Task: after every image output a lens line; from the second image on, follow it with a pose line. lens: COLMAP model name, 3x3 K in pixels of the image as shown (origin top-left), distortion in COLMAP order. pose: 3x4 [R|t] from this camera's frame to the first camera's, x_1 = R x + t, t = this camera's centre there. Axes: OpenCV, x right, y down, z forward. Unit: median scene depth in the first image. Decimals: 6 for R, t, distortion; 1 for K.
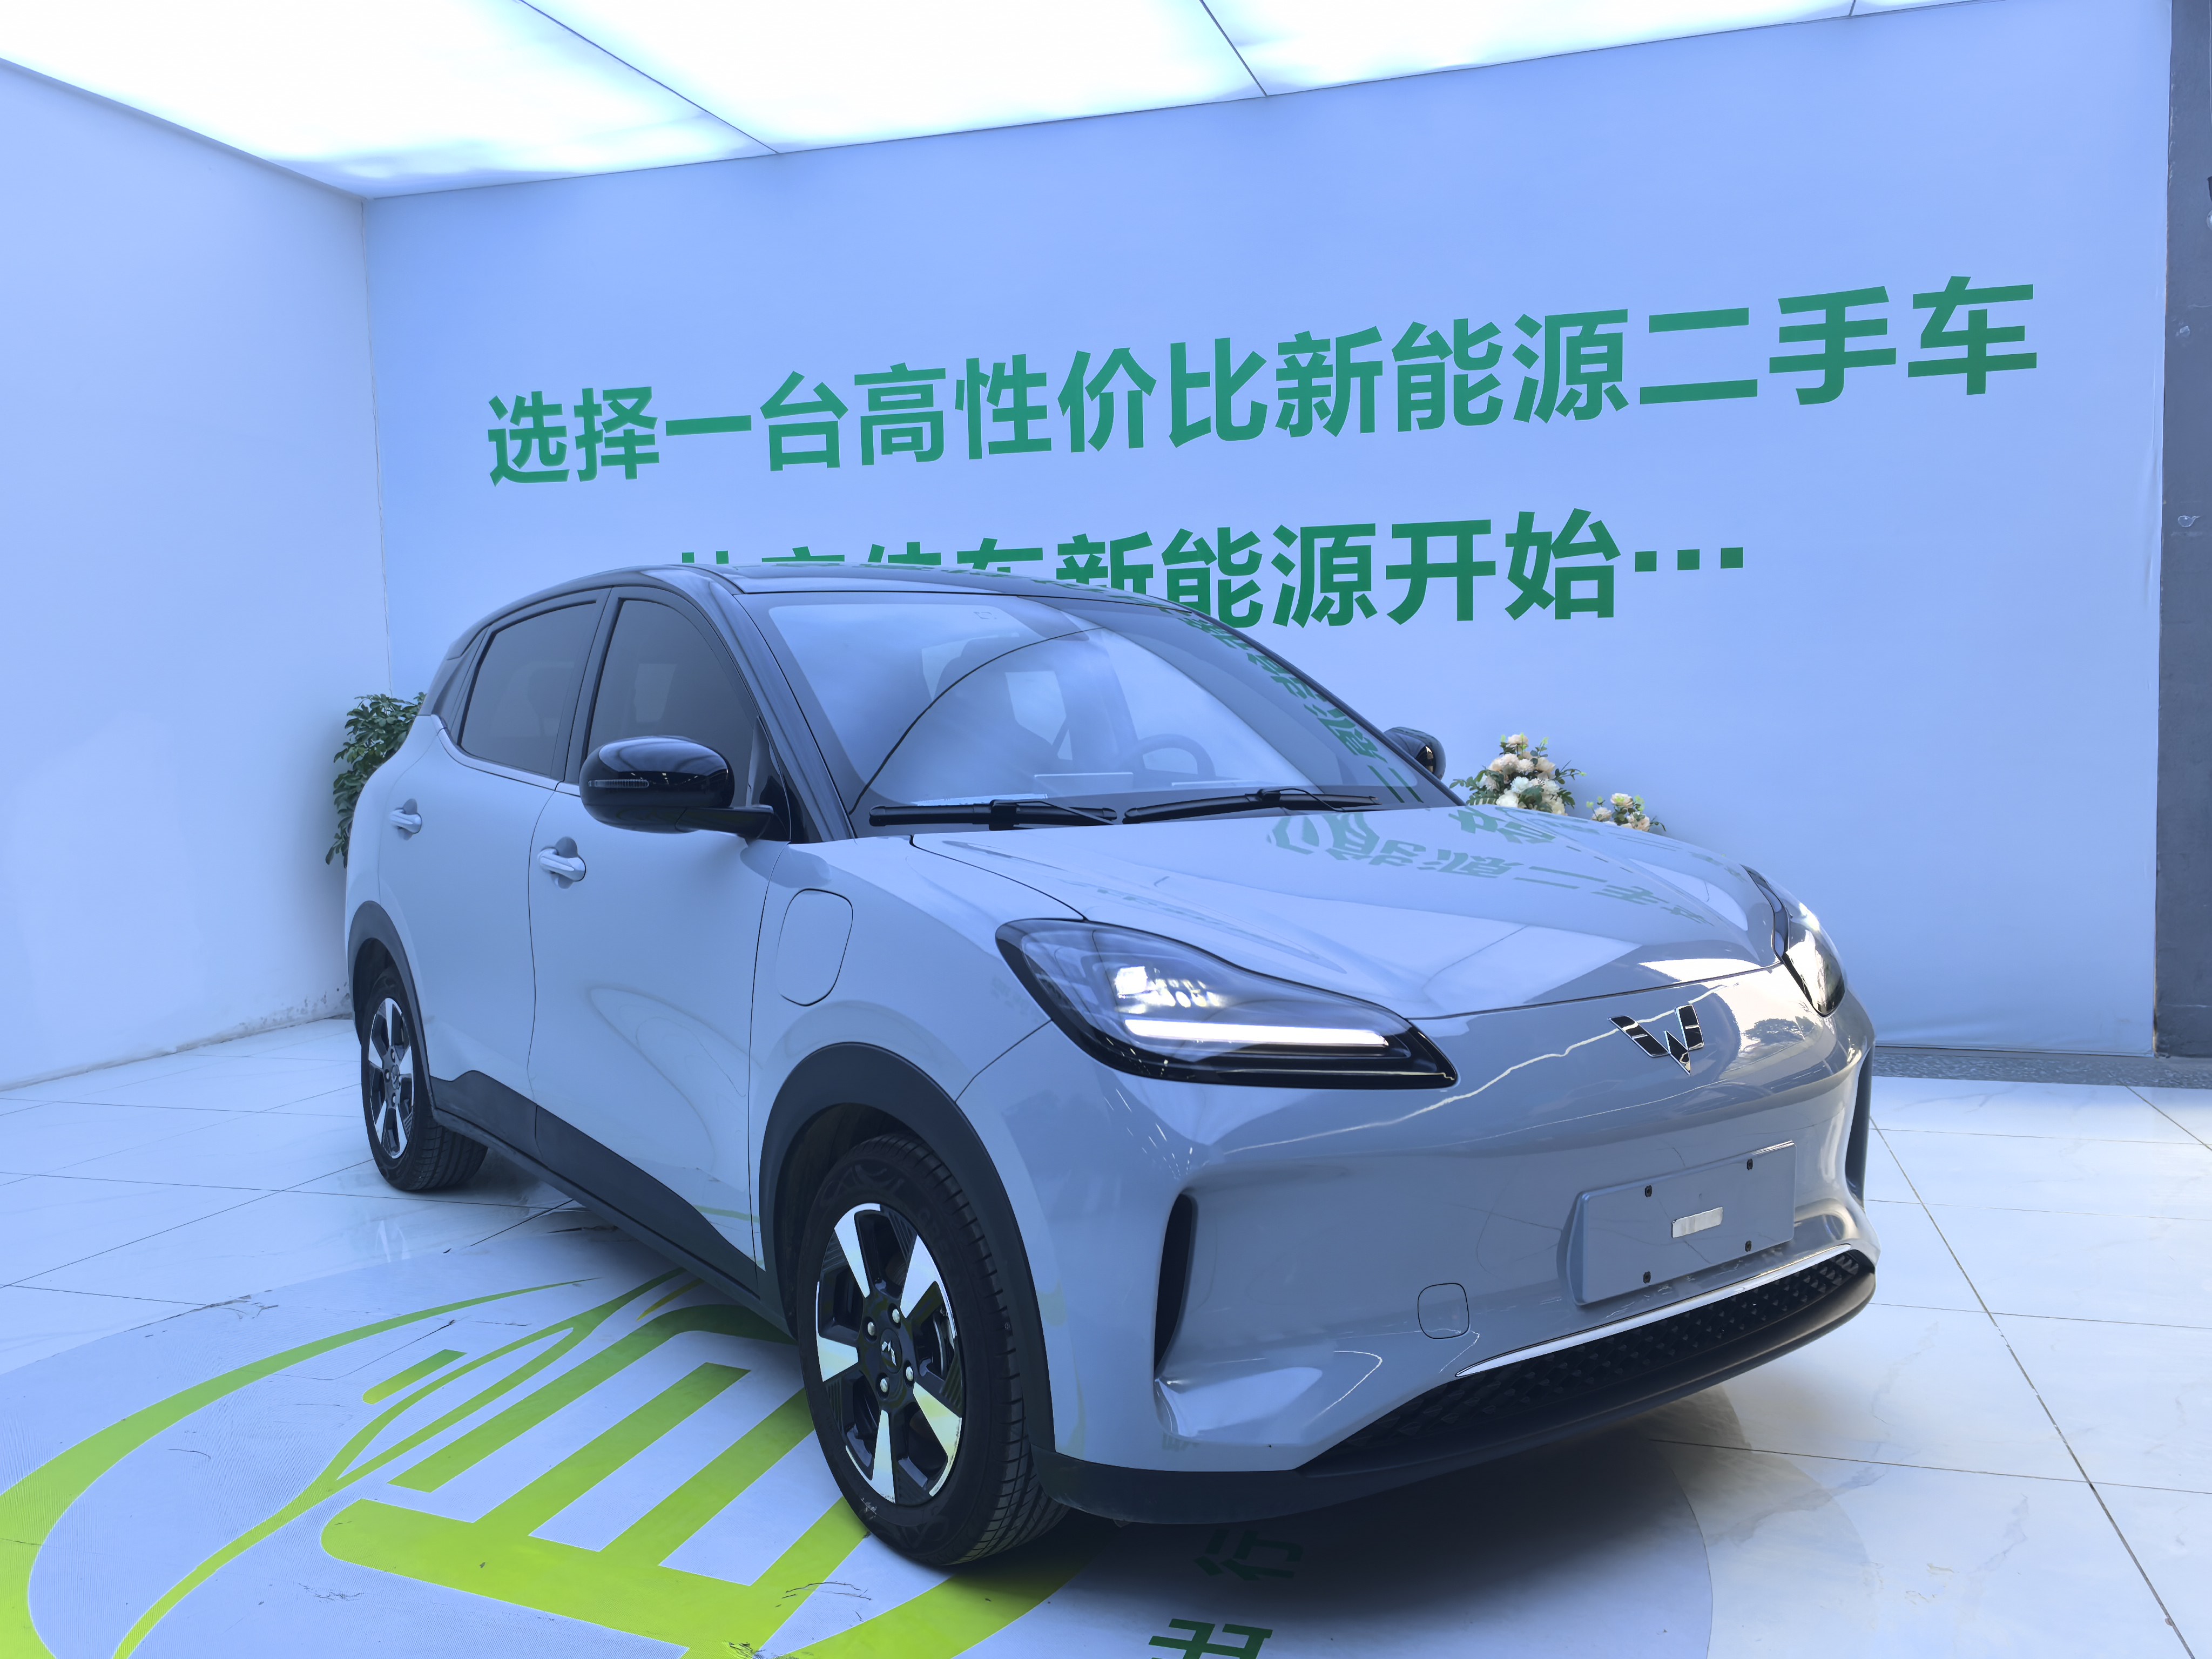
lens RADIAL K [[1774.0, 0, 1127.7], [0, 1774.0, 795.8], [0, 0, 1]] dist [0.070932, -0.108066]
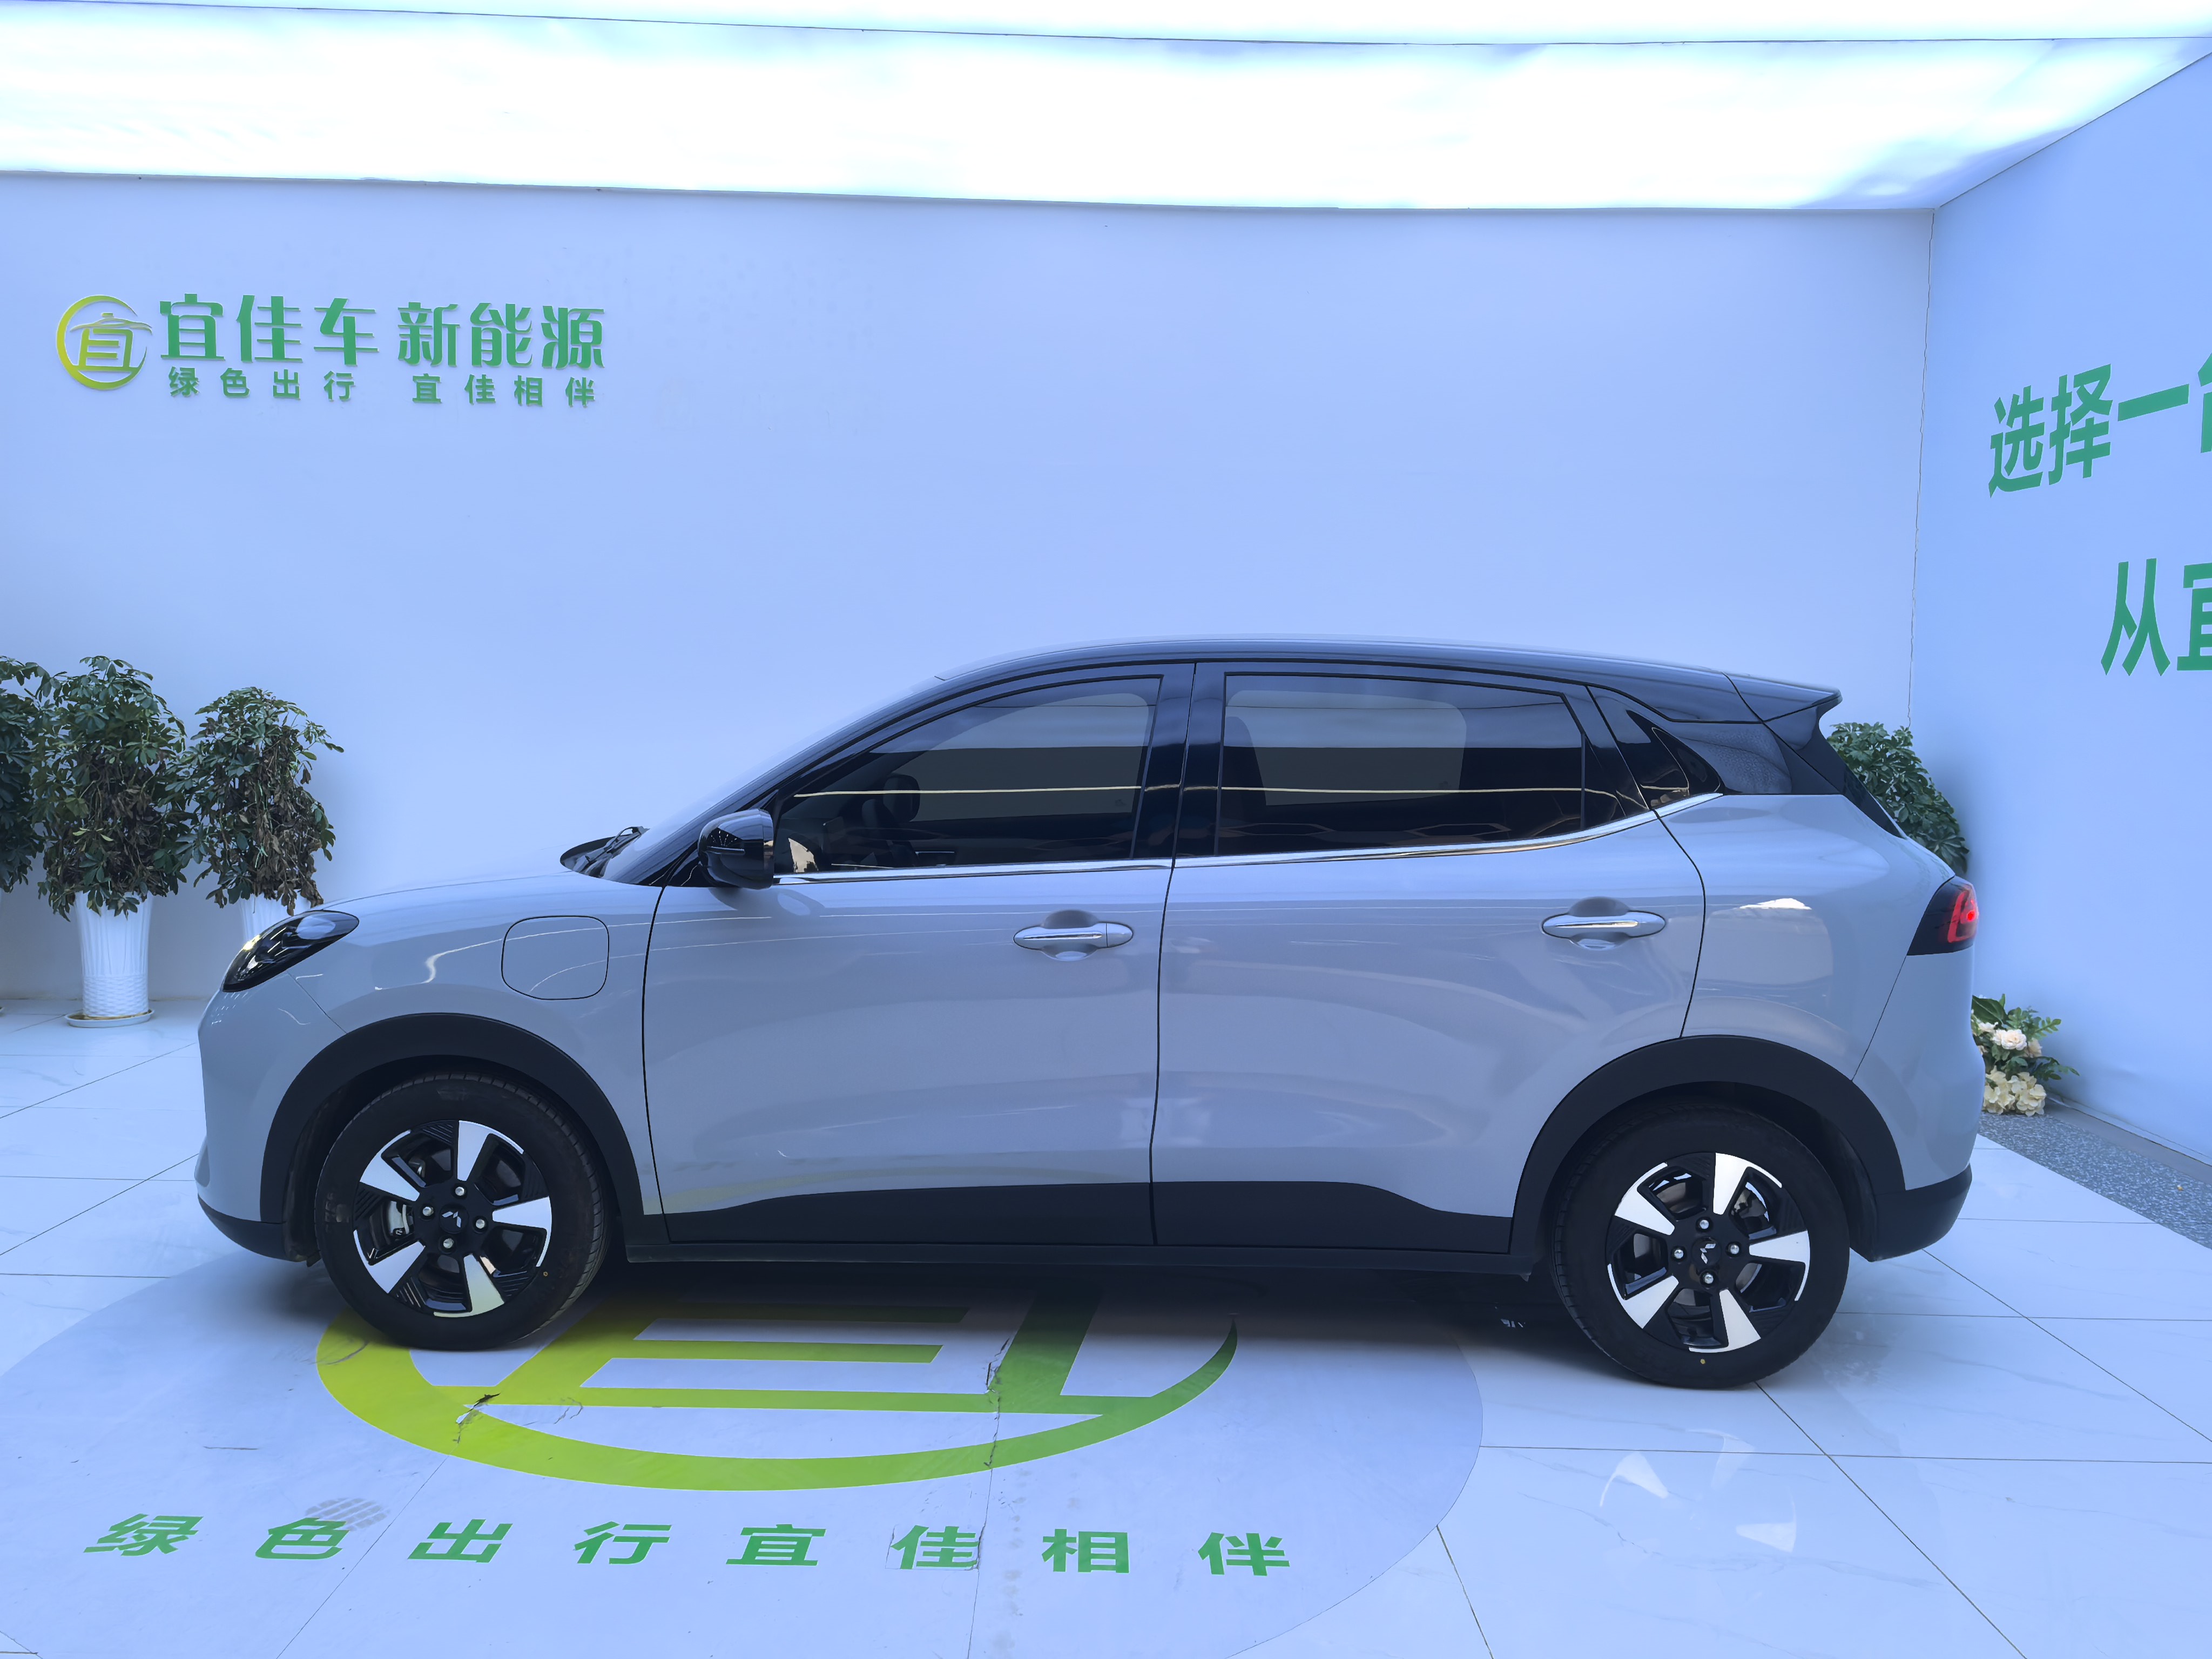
lens RADIAL K [[1774.0, 0, 1071.7], [0, 1774.0, 786.5], [0, 0, 1]] dist [0.070932, -0.108066]
pose [[0.269629, 0.070580, -0.960374, 0.446180], [-0.062046, 0.996511, 0.055816, -0.053690], [0.960963, 0.044538, 0.273068, 0.340326]]
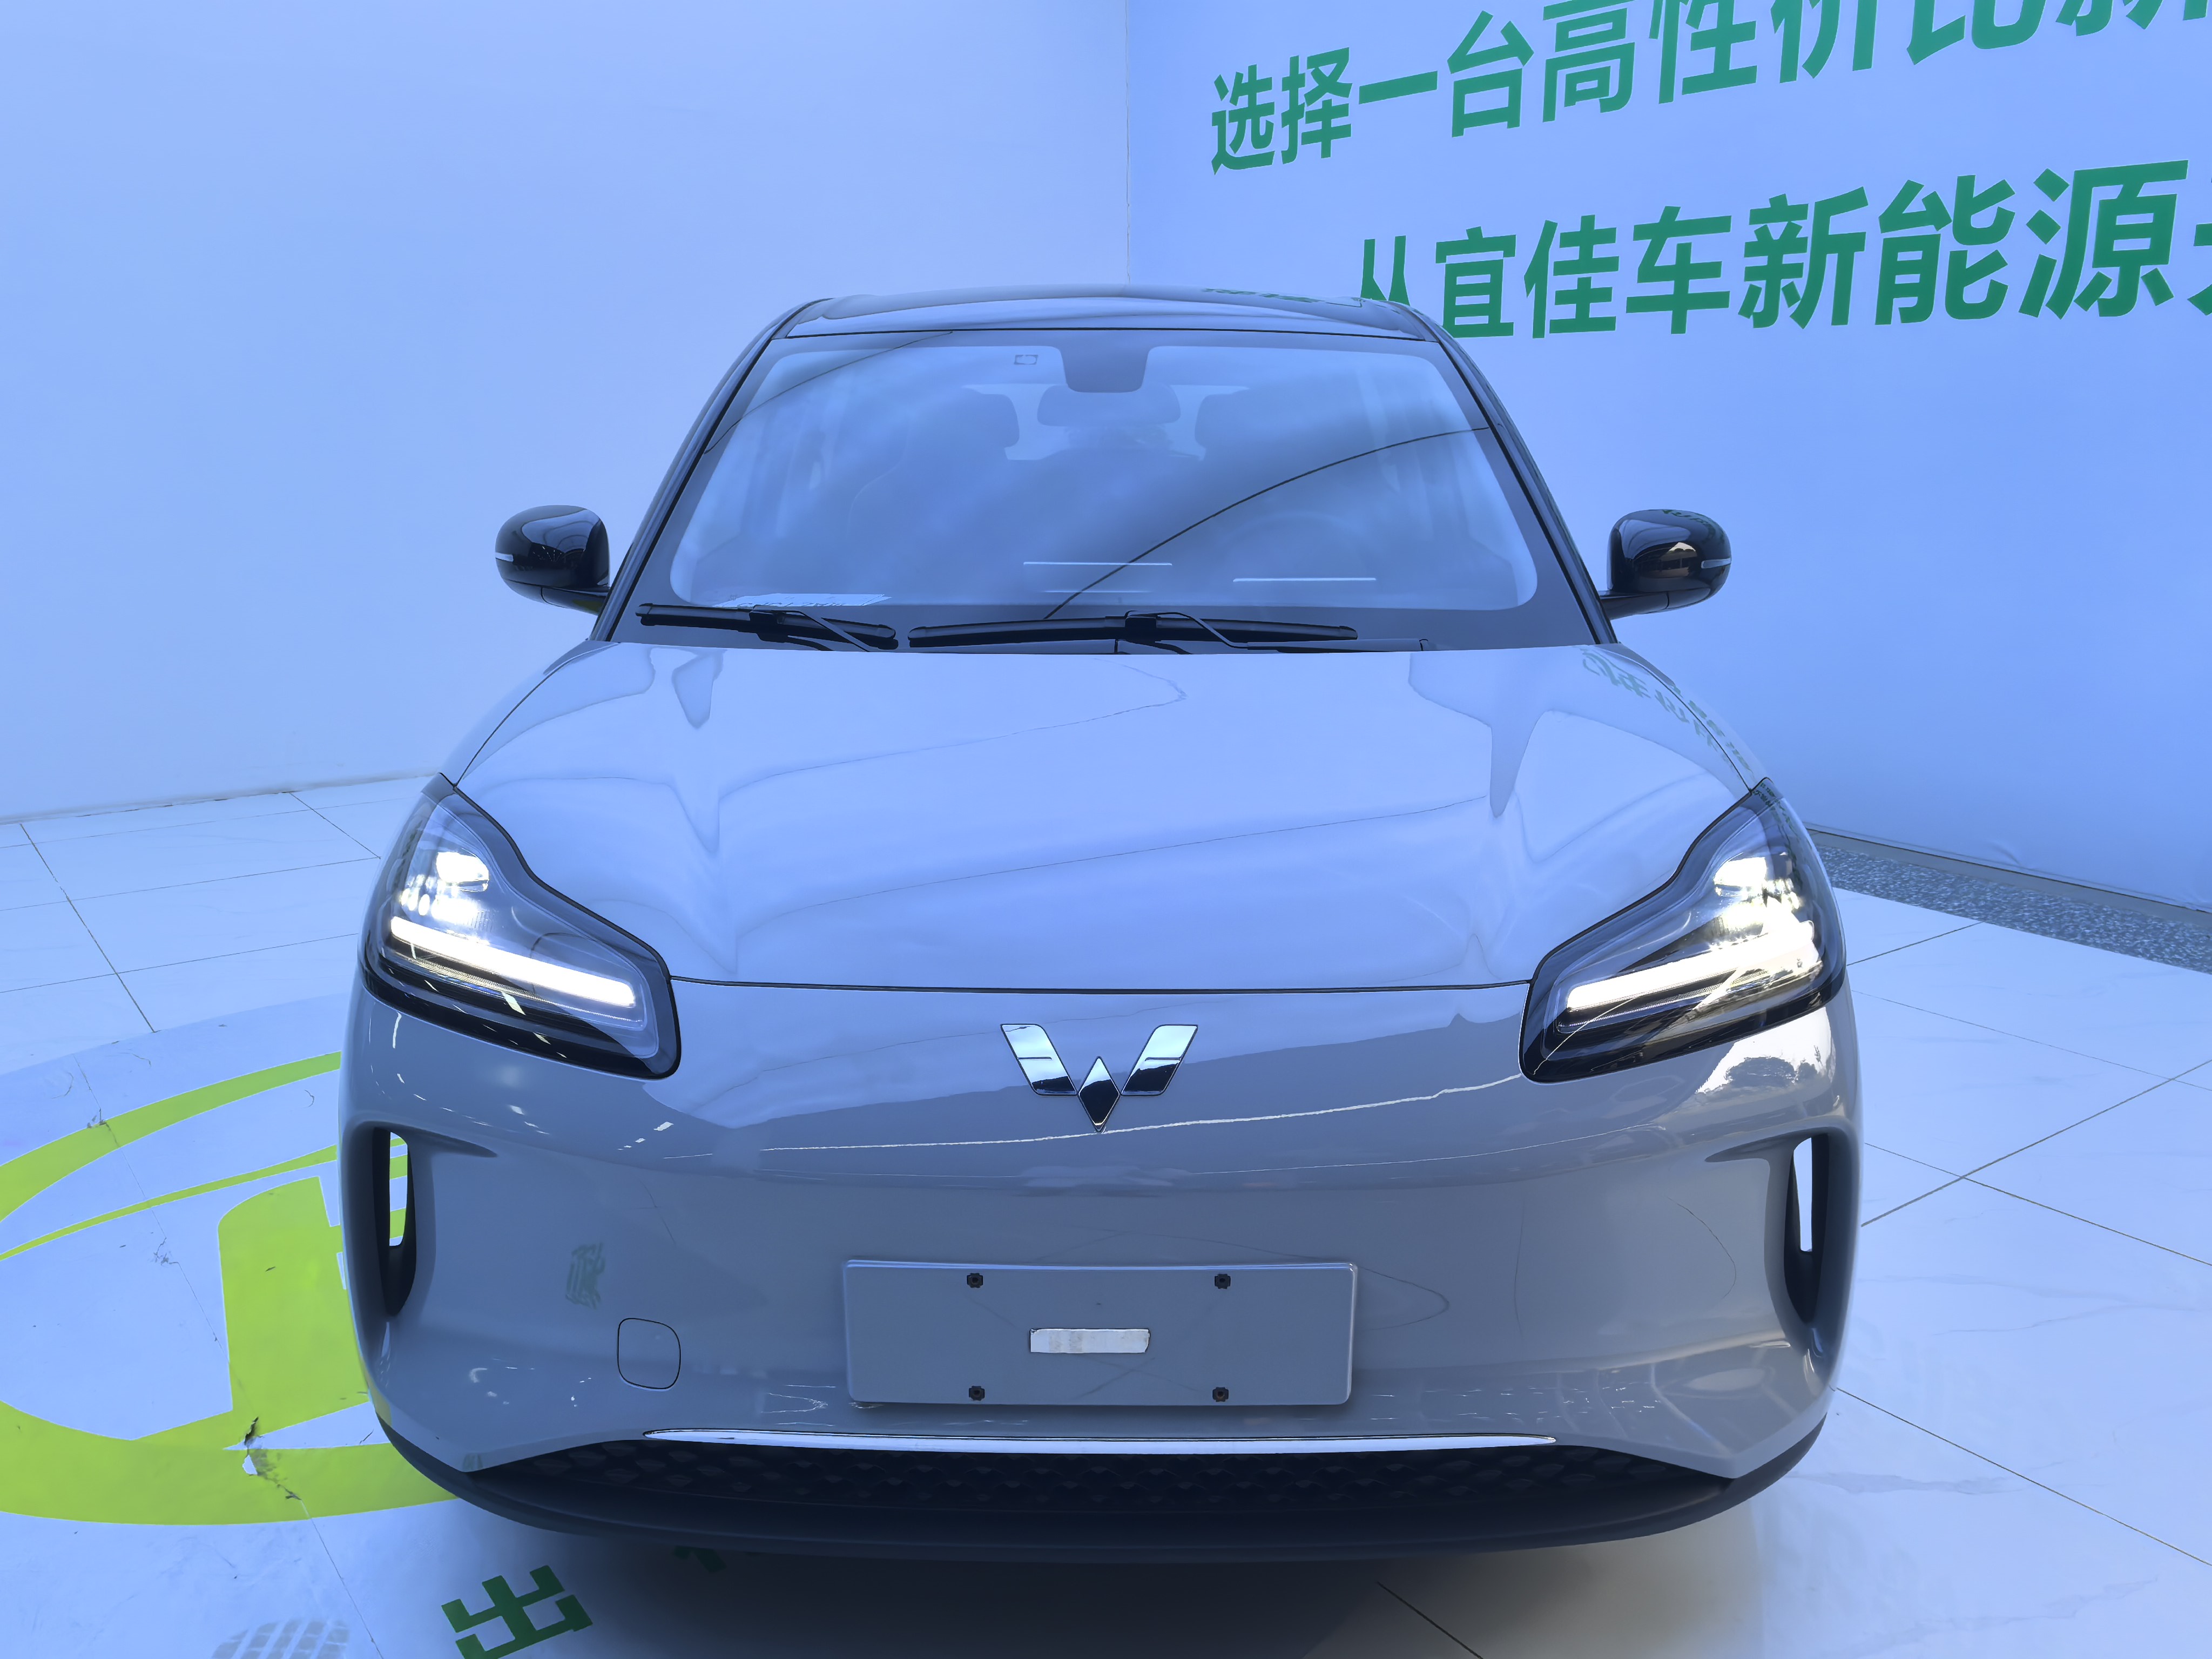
lens RADIAL K [[1774.0, 0, 1100.8], [0, 1774.0, 818.4], [0, 0, 1]] dist [0.070932, -0.108066]
pose [[0.791870, 0.153000, -0.591212, 0.242495], [-0.035299, 0.977956, 0.205806, -0.032955], [0.609668, -0.142102, 0.779815, 0.177669]]
